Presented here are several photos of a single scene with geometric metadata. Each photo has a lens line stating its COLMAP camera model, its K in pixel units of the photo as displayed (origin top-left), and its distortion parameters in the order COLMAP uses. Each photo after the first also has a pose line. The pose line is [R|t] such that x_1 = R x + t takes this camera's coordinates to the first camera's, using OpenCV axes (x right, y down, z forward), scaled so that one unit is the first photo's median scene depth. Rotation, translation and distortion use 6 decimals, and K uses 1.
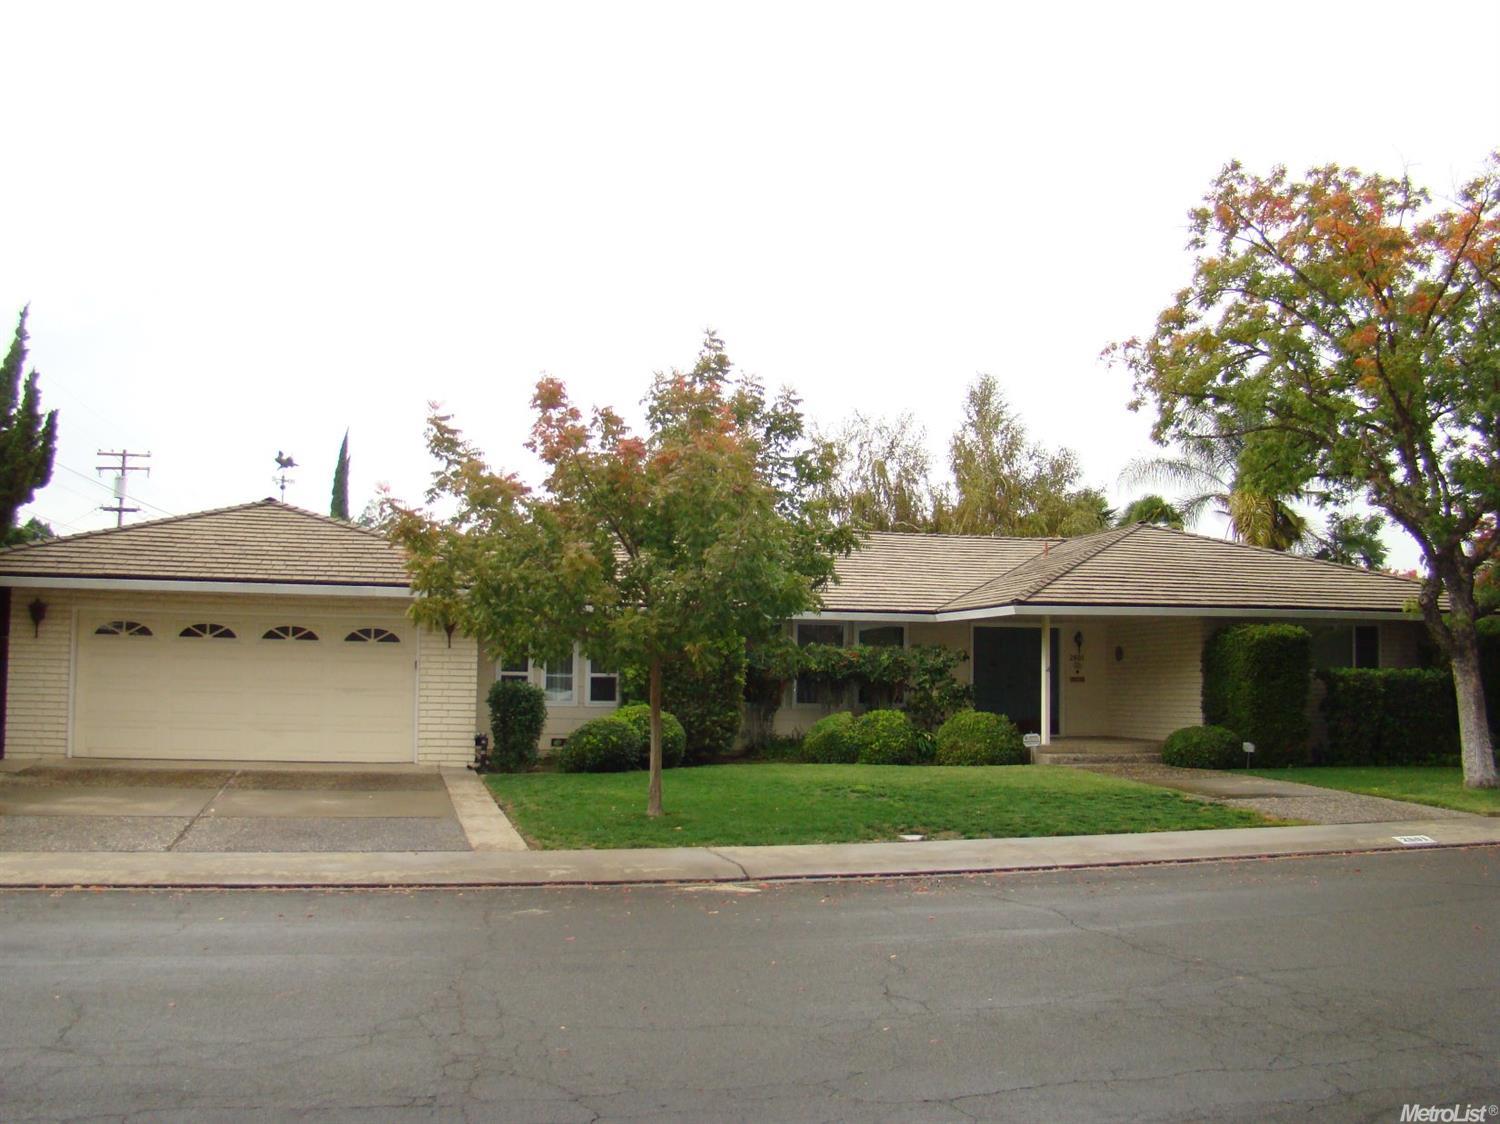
lens RADIAL K [[1414.1, 0, 751.0], [0, 1414.1, 559.0], [0, 0, 1]] dist [-0.098118, 0.000000]
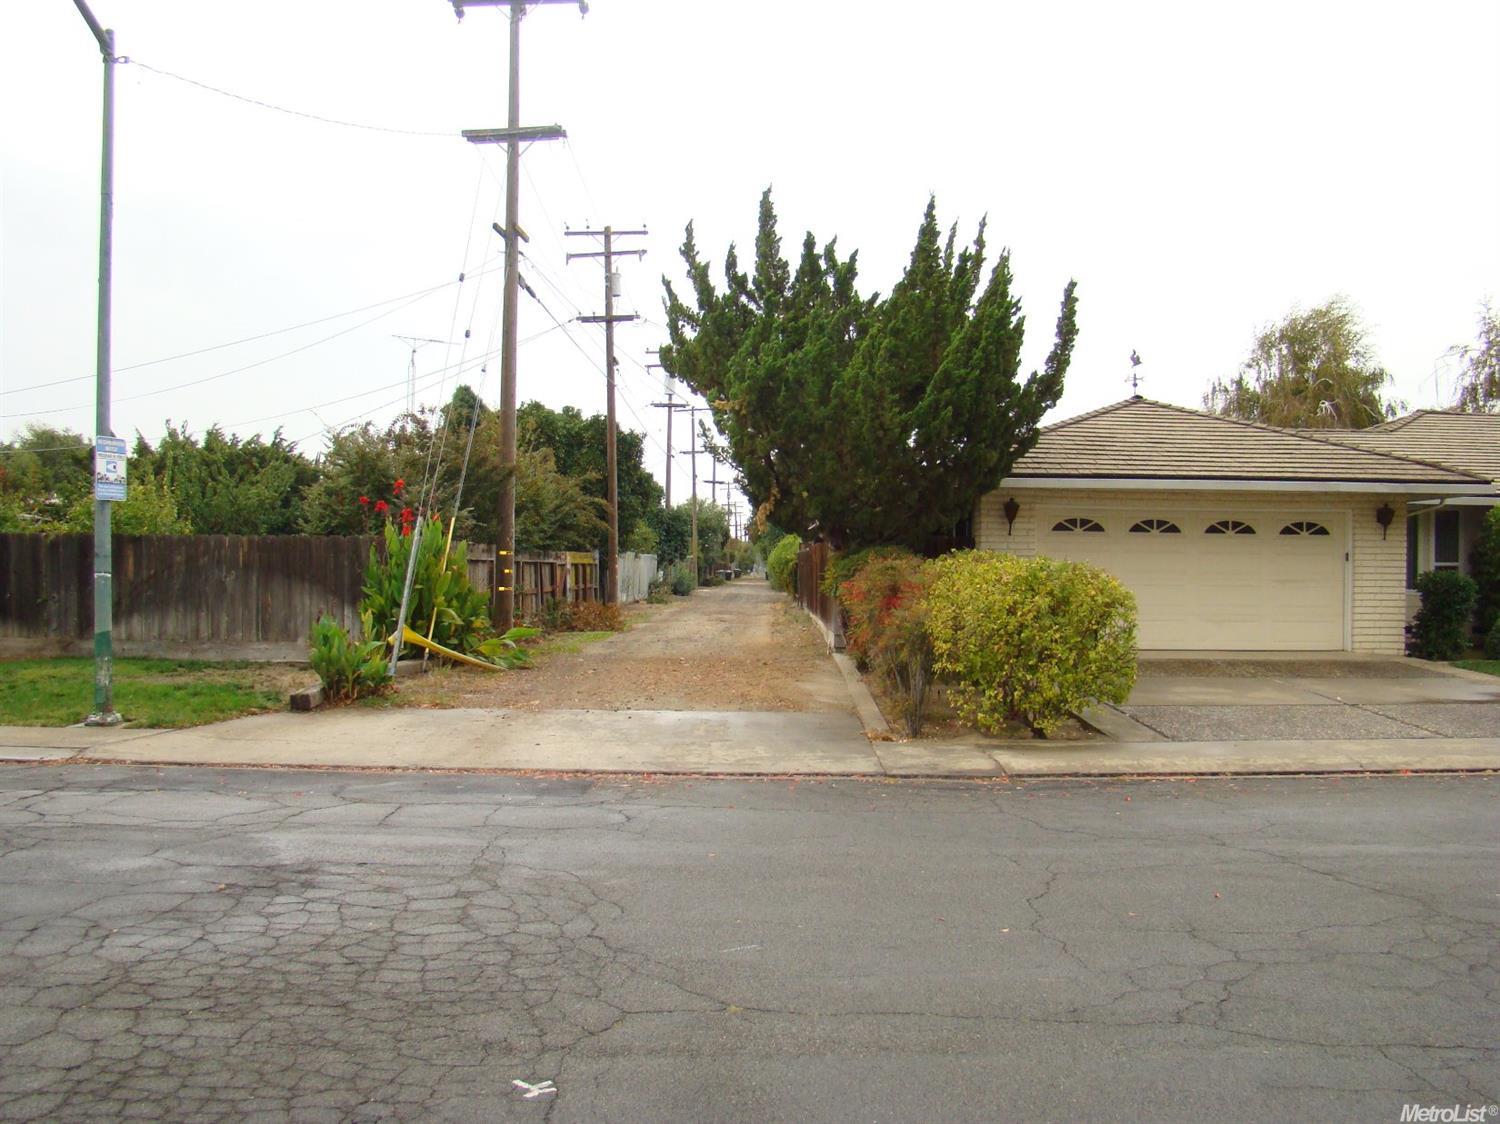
lens RADIAL K [[1414.1, 0, 749.7], [0, 1414.1, 553.1], [0, 0, 1]] dist [-0.098118, 0.000000]
pose [[0.978444, -0.005649, -0.206434, -0.458721], [0.022106, 0.996747, 0.077504, -0.015974], [0.205325, -0.080397, 0.975386, -0.085499]]
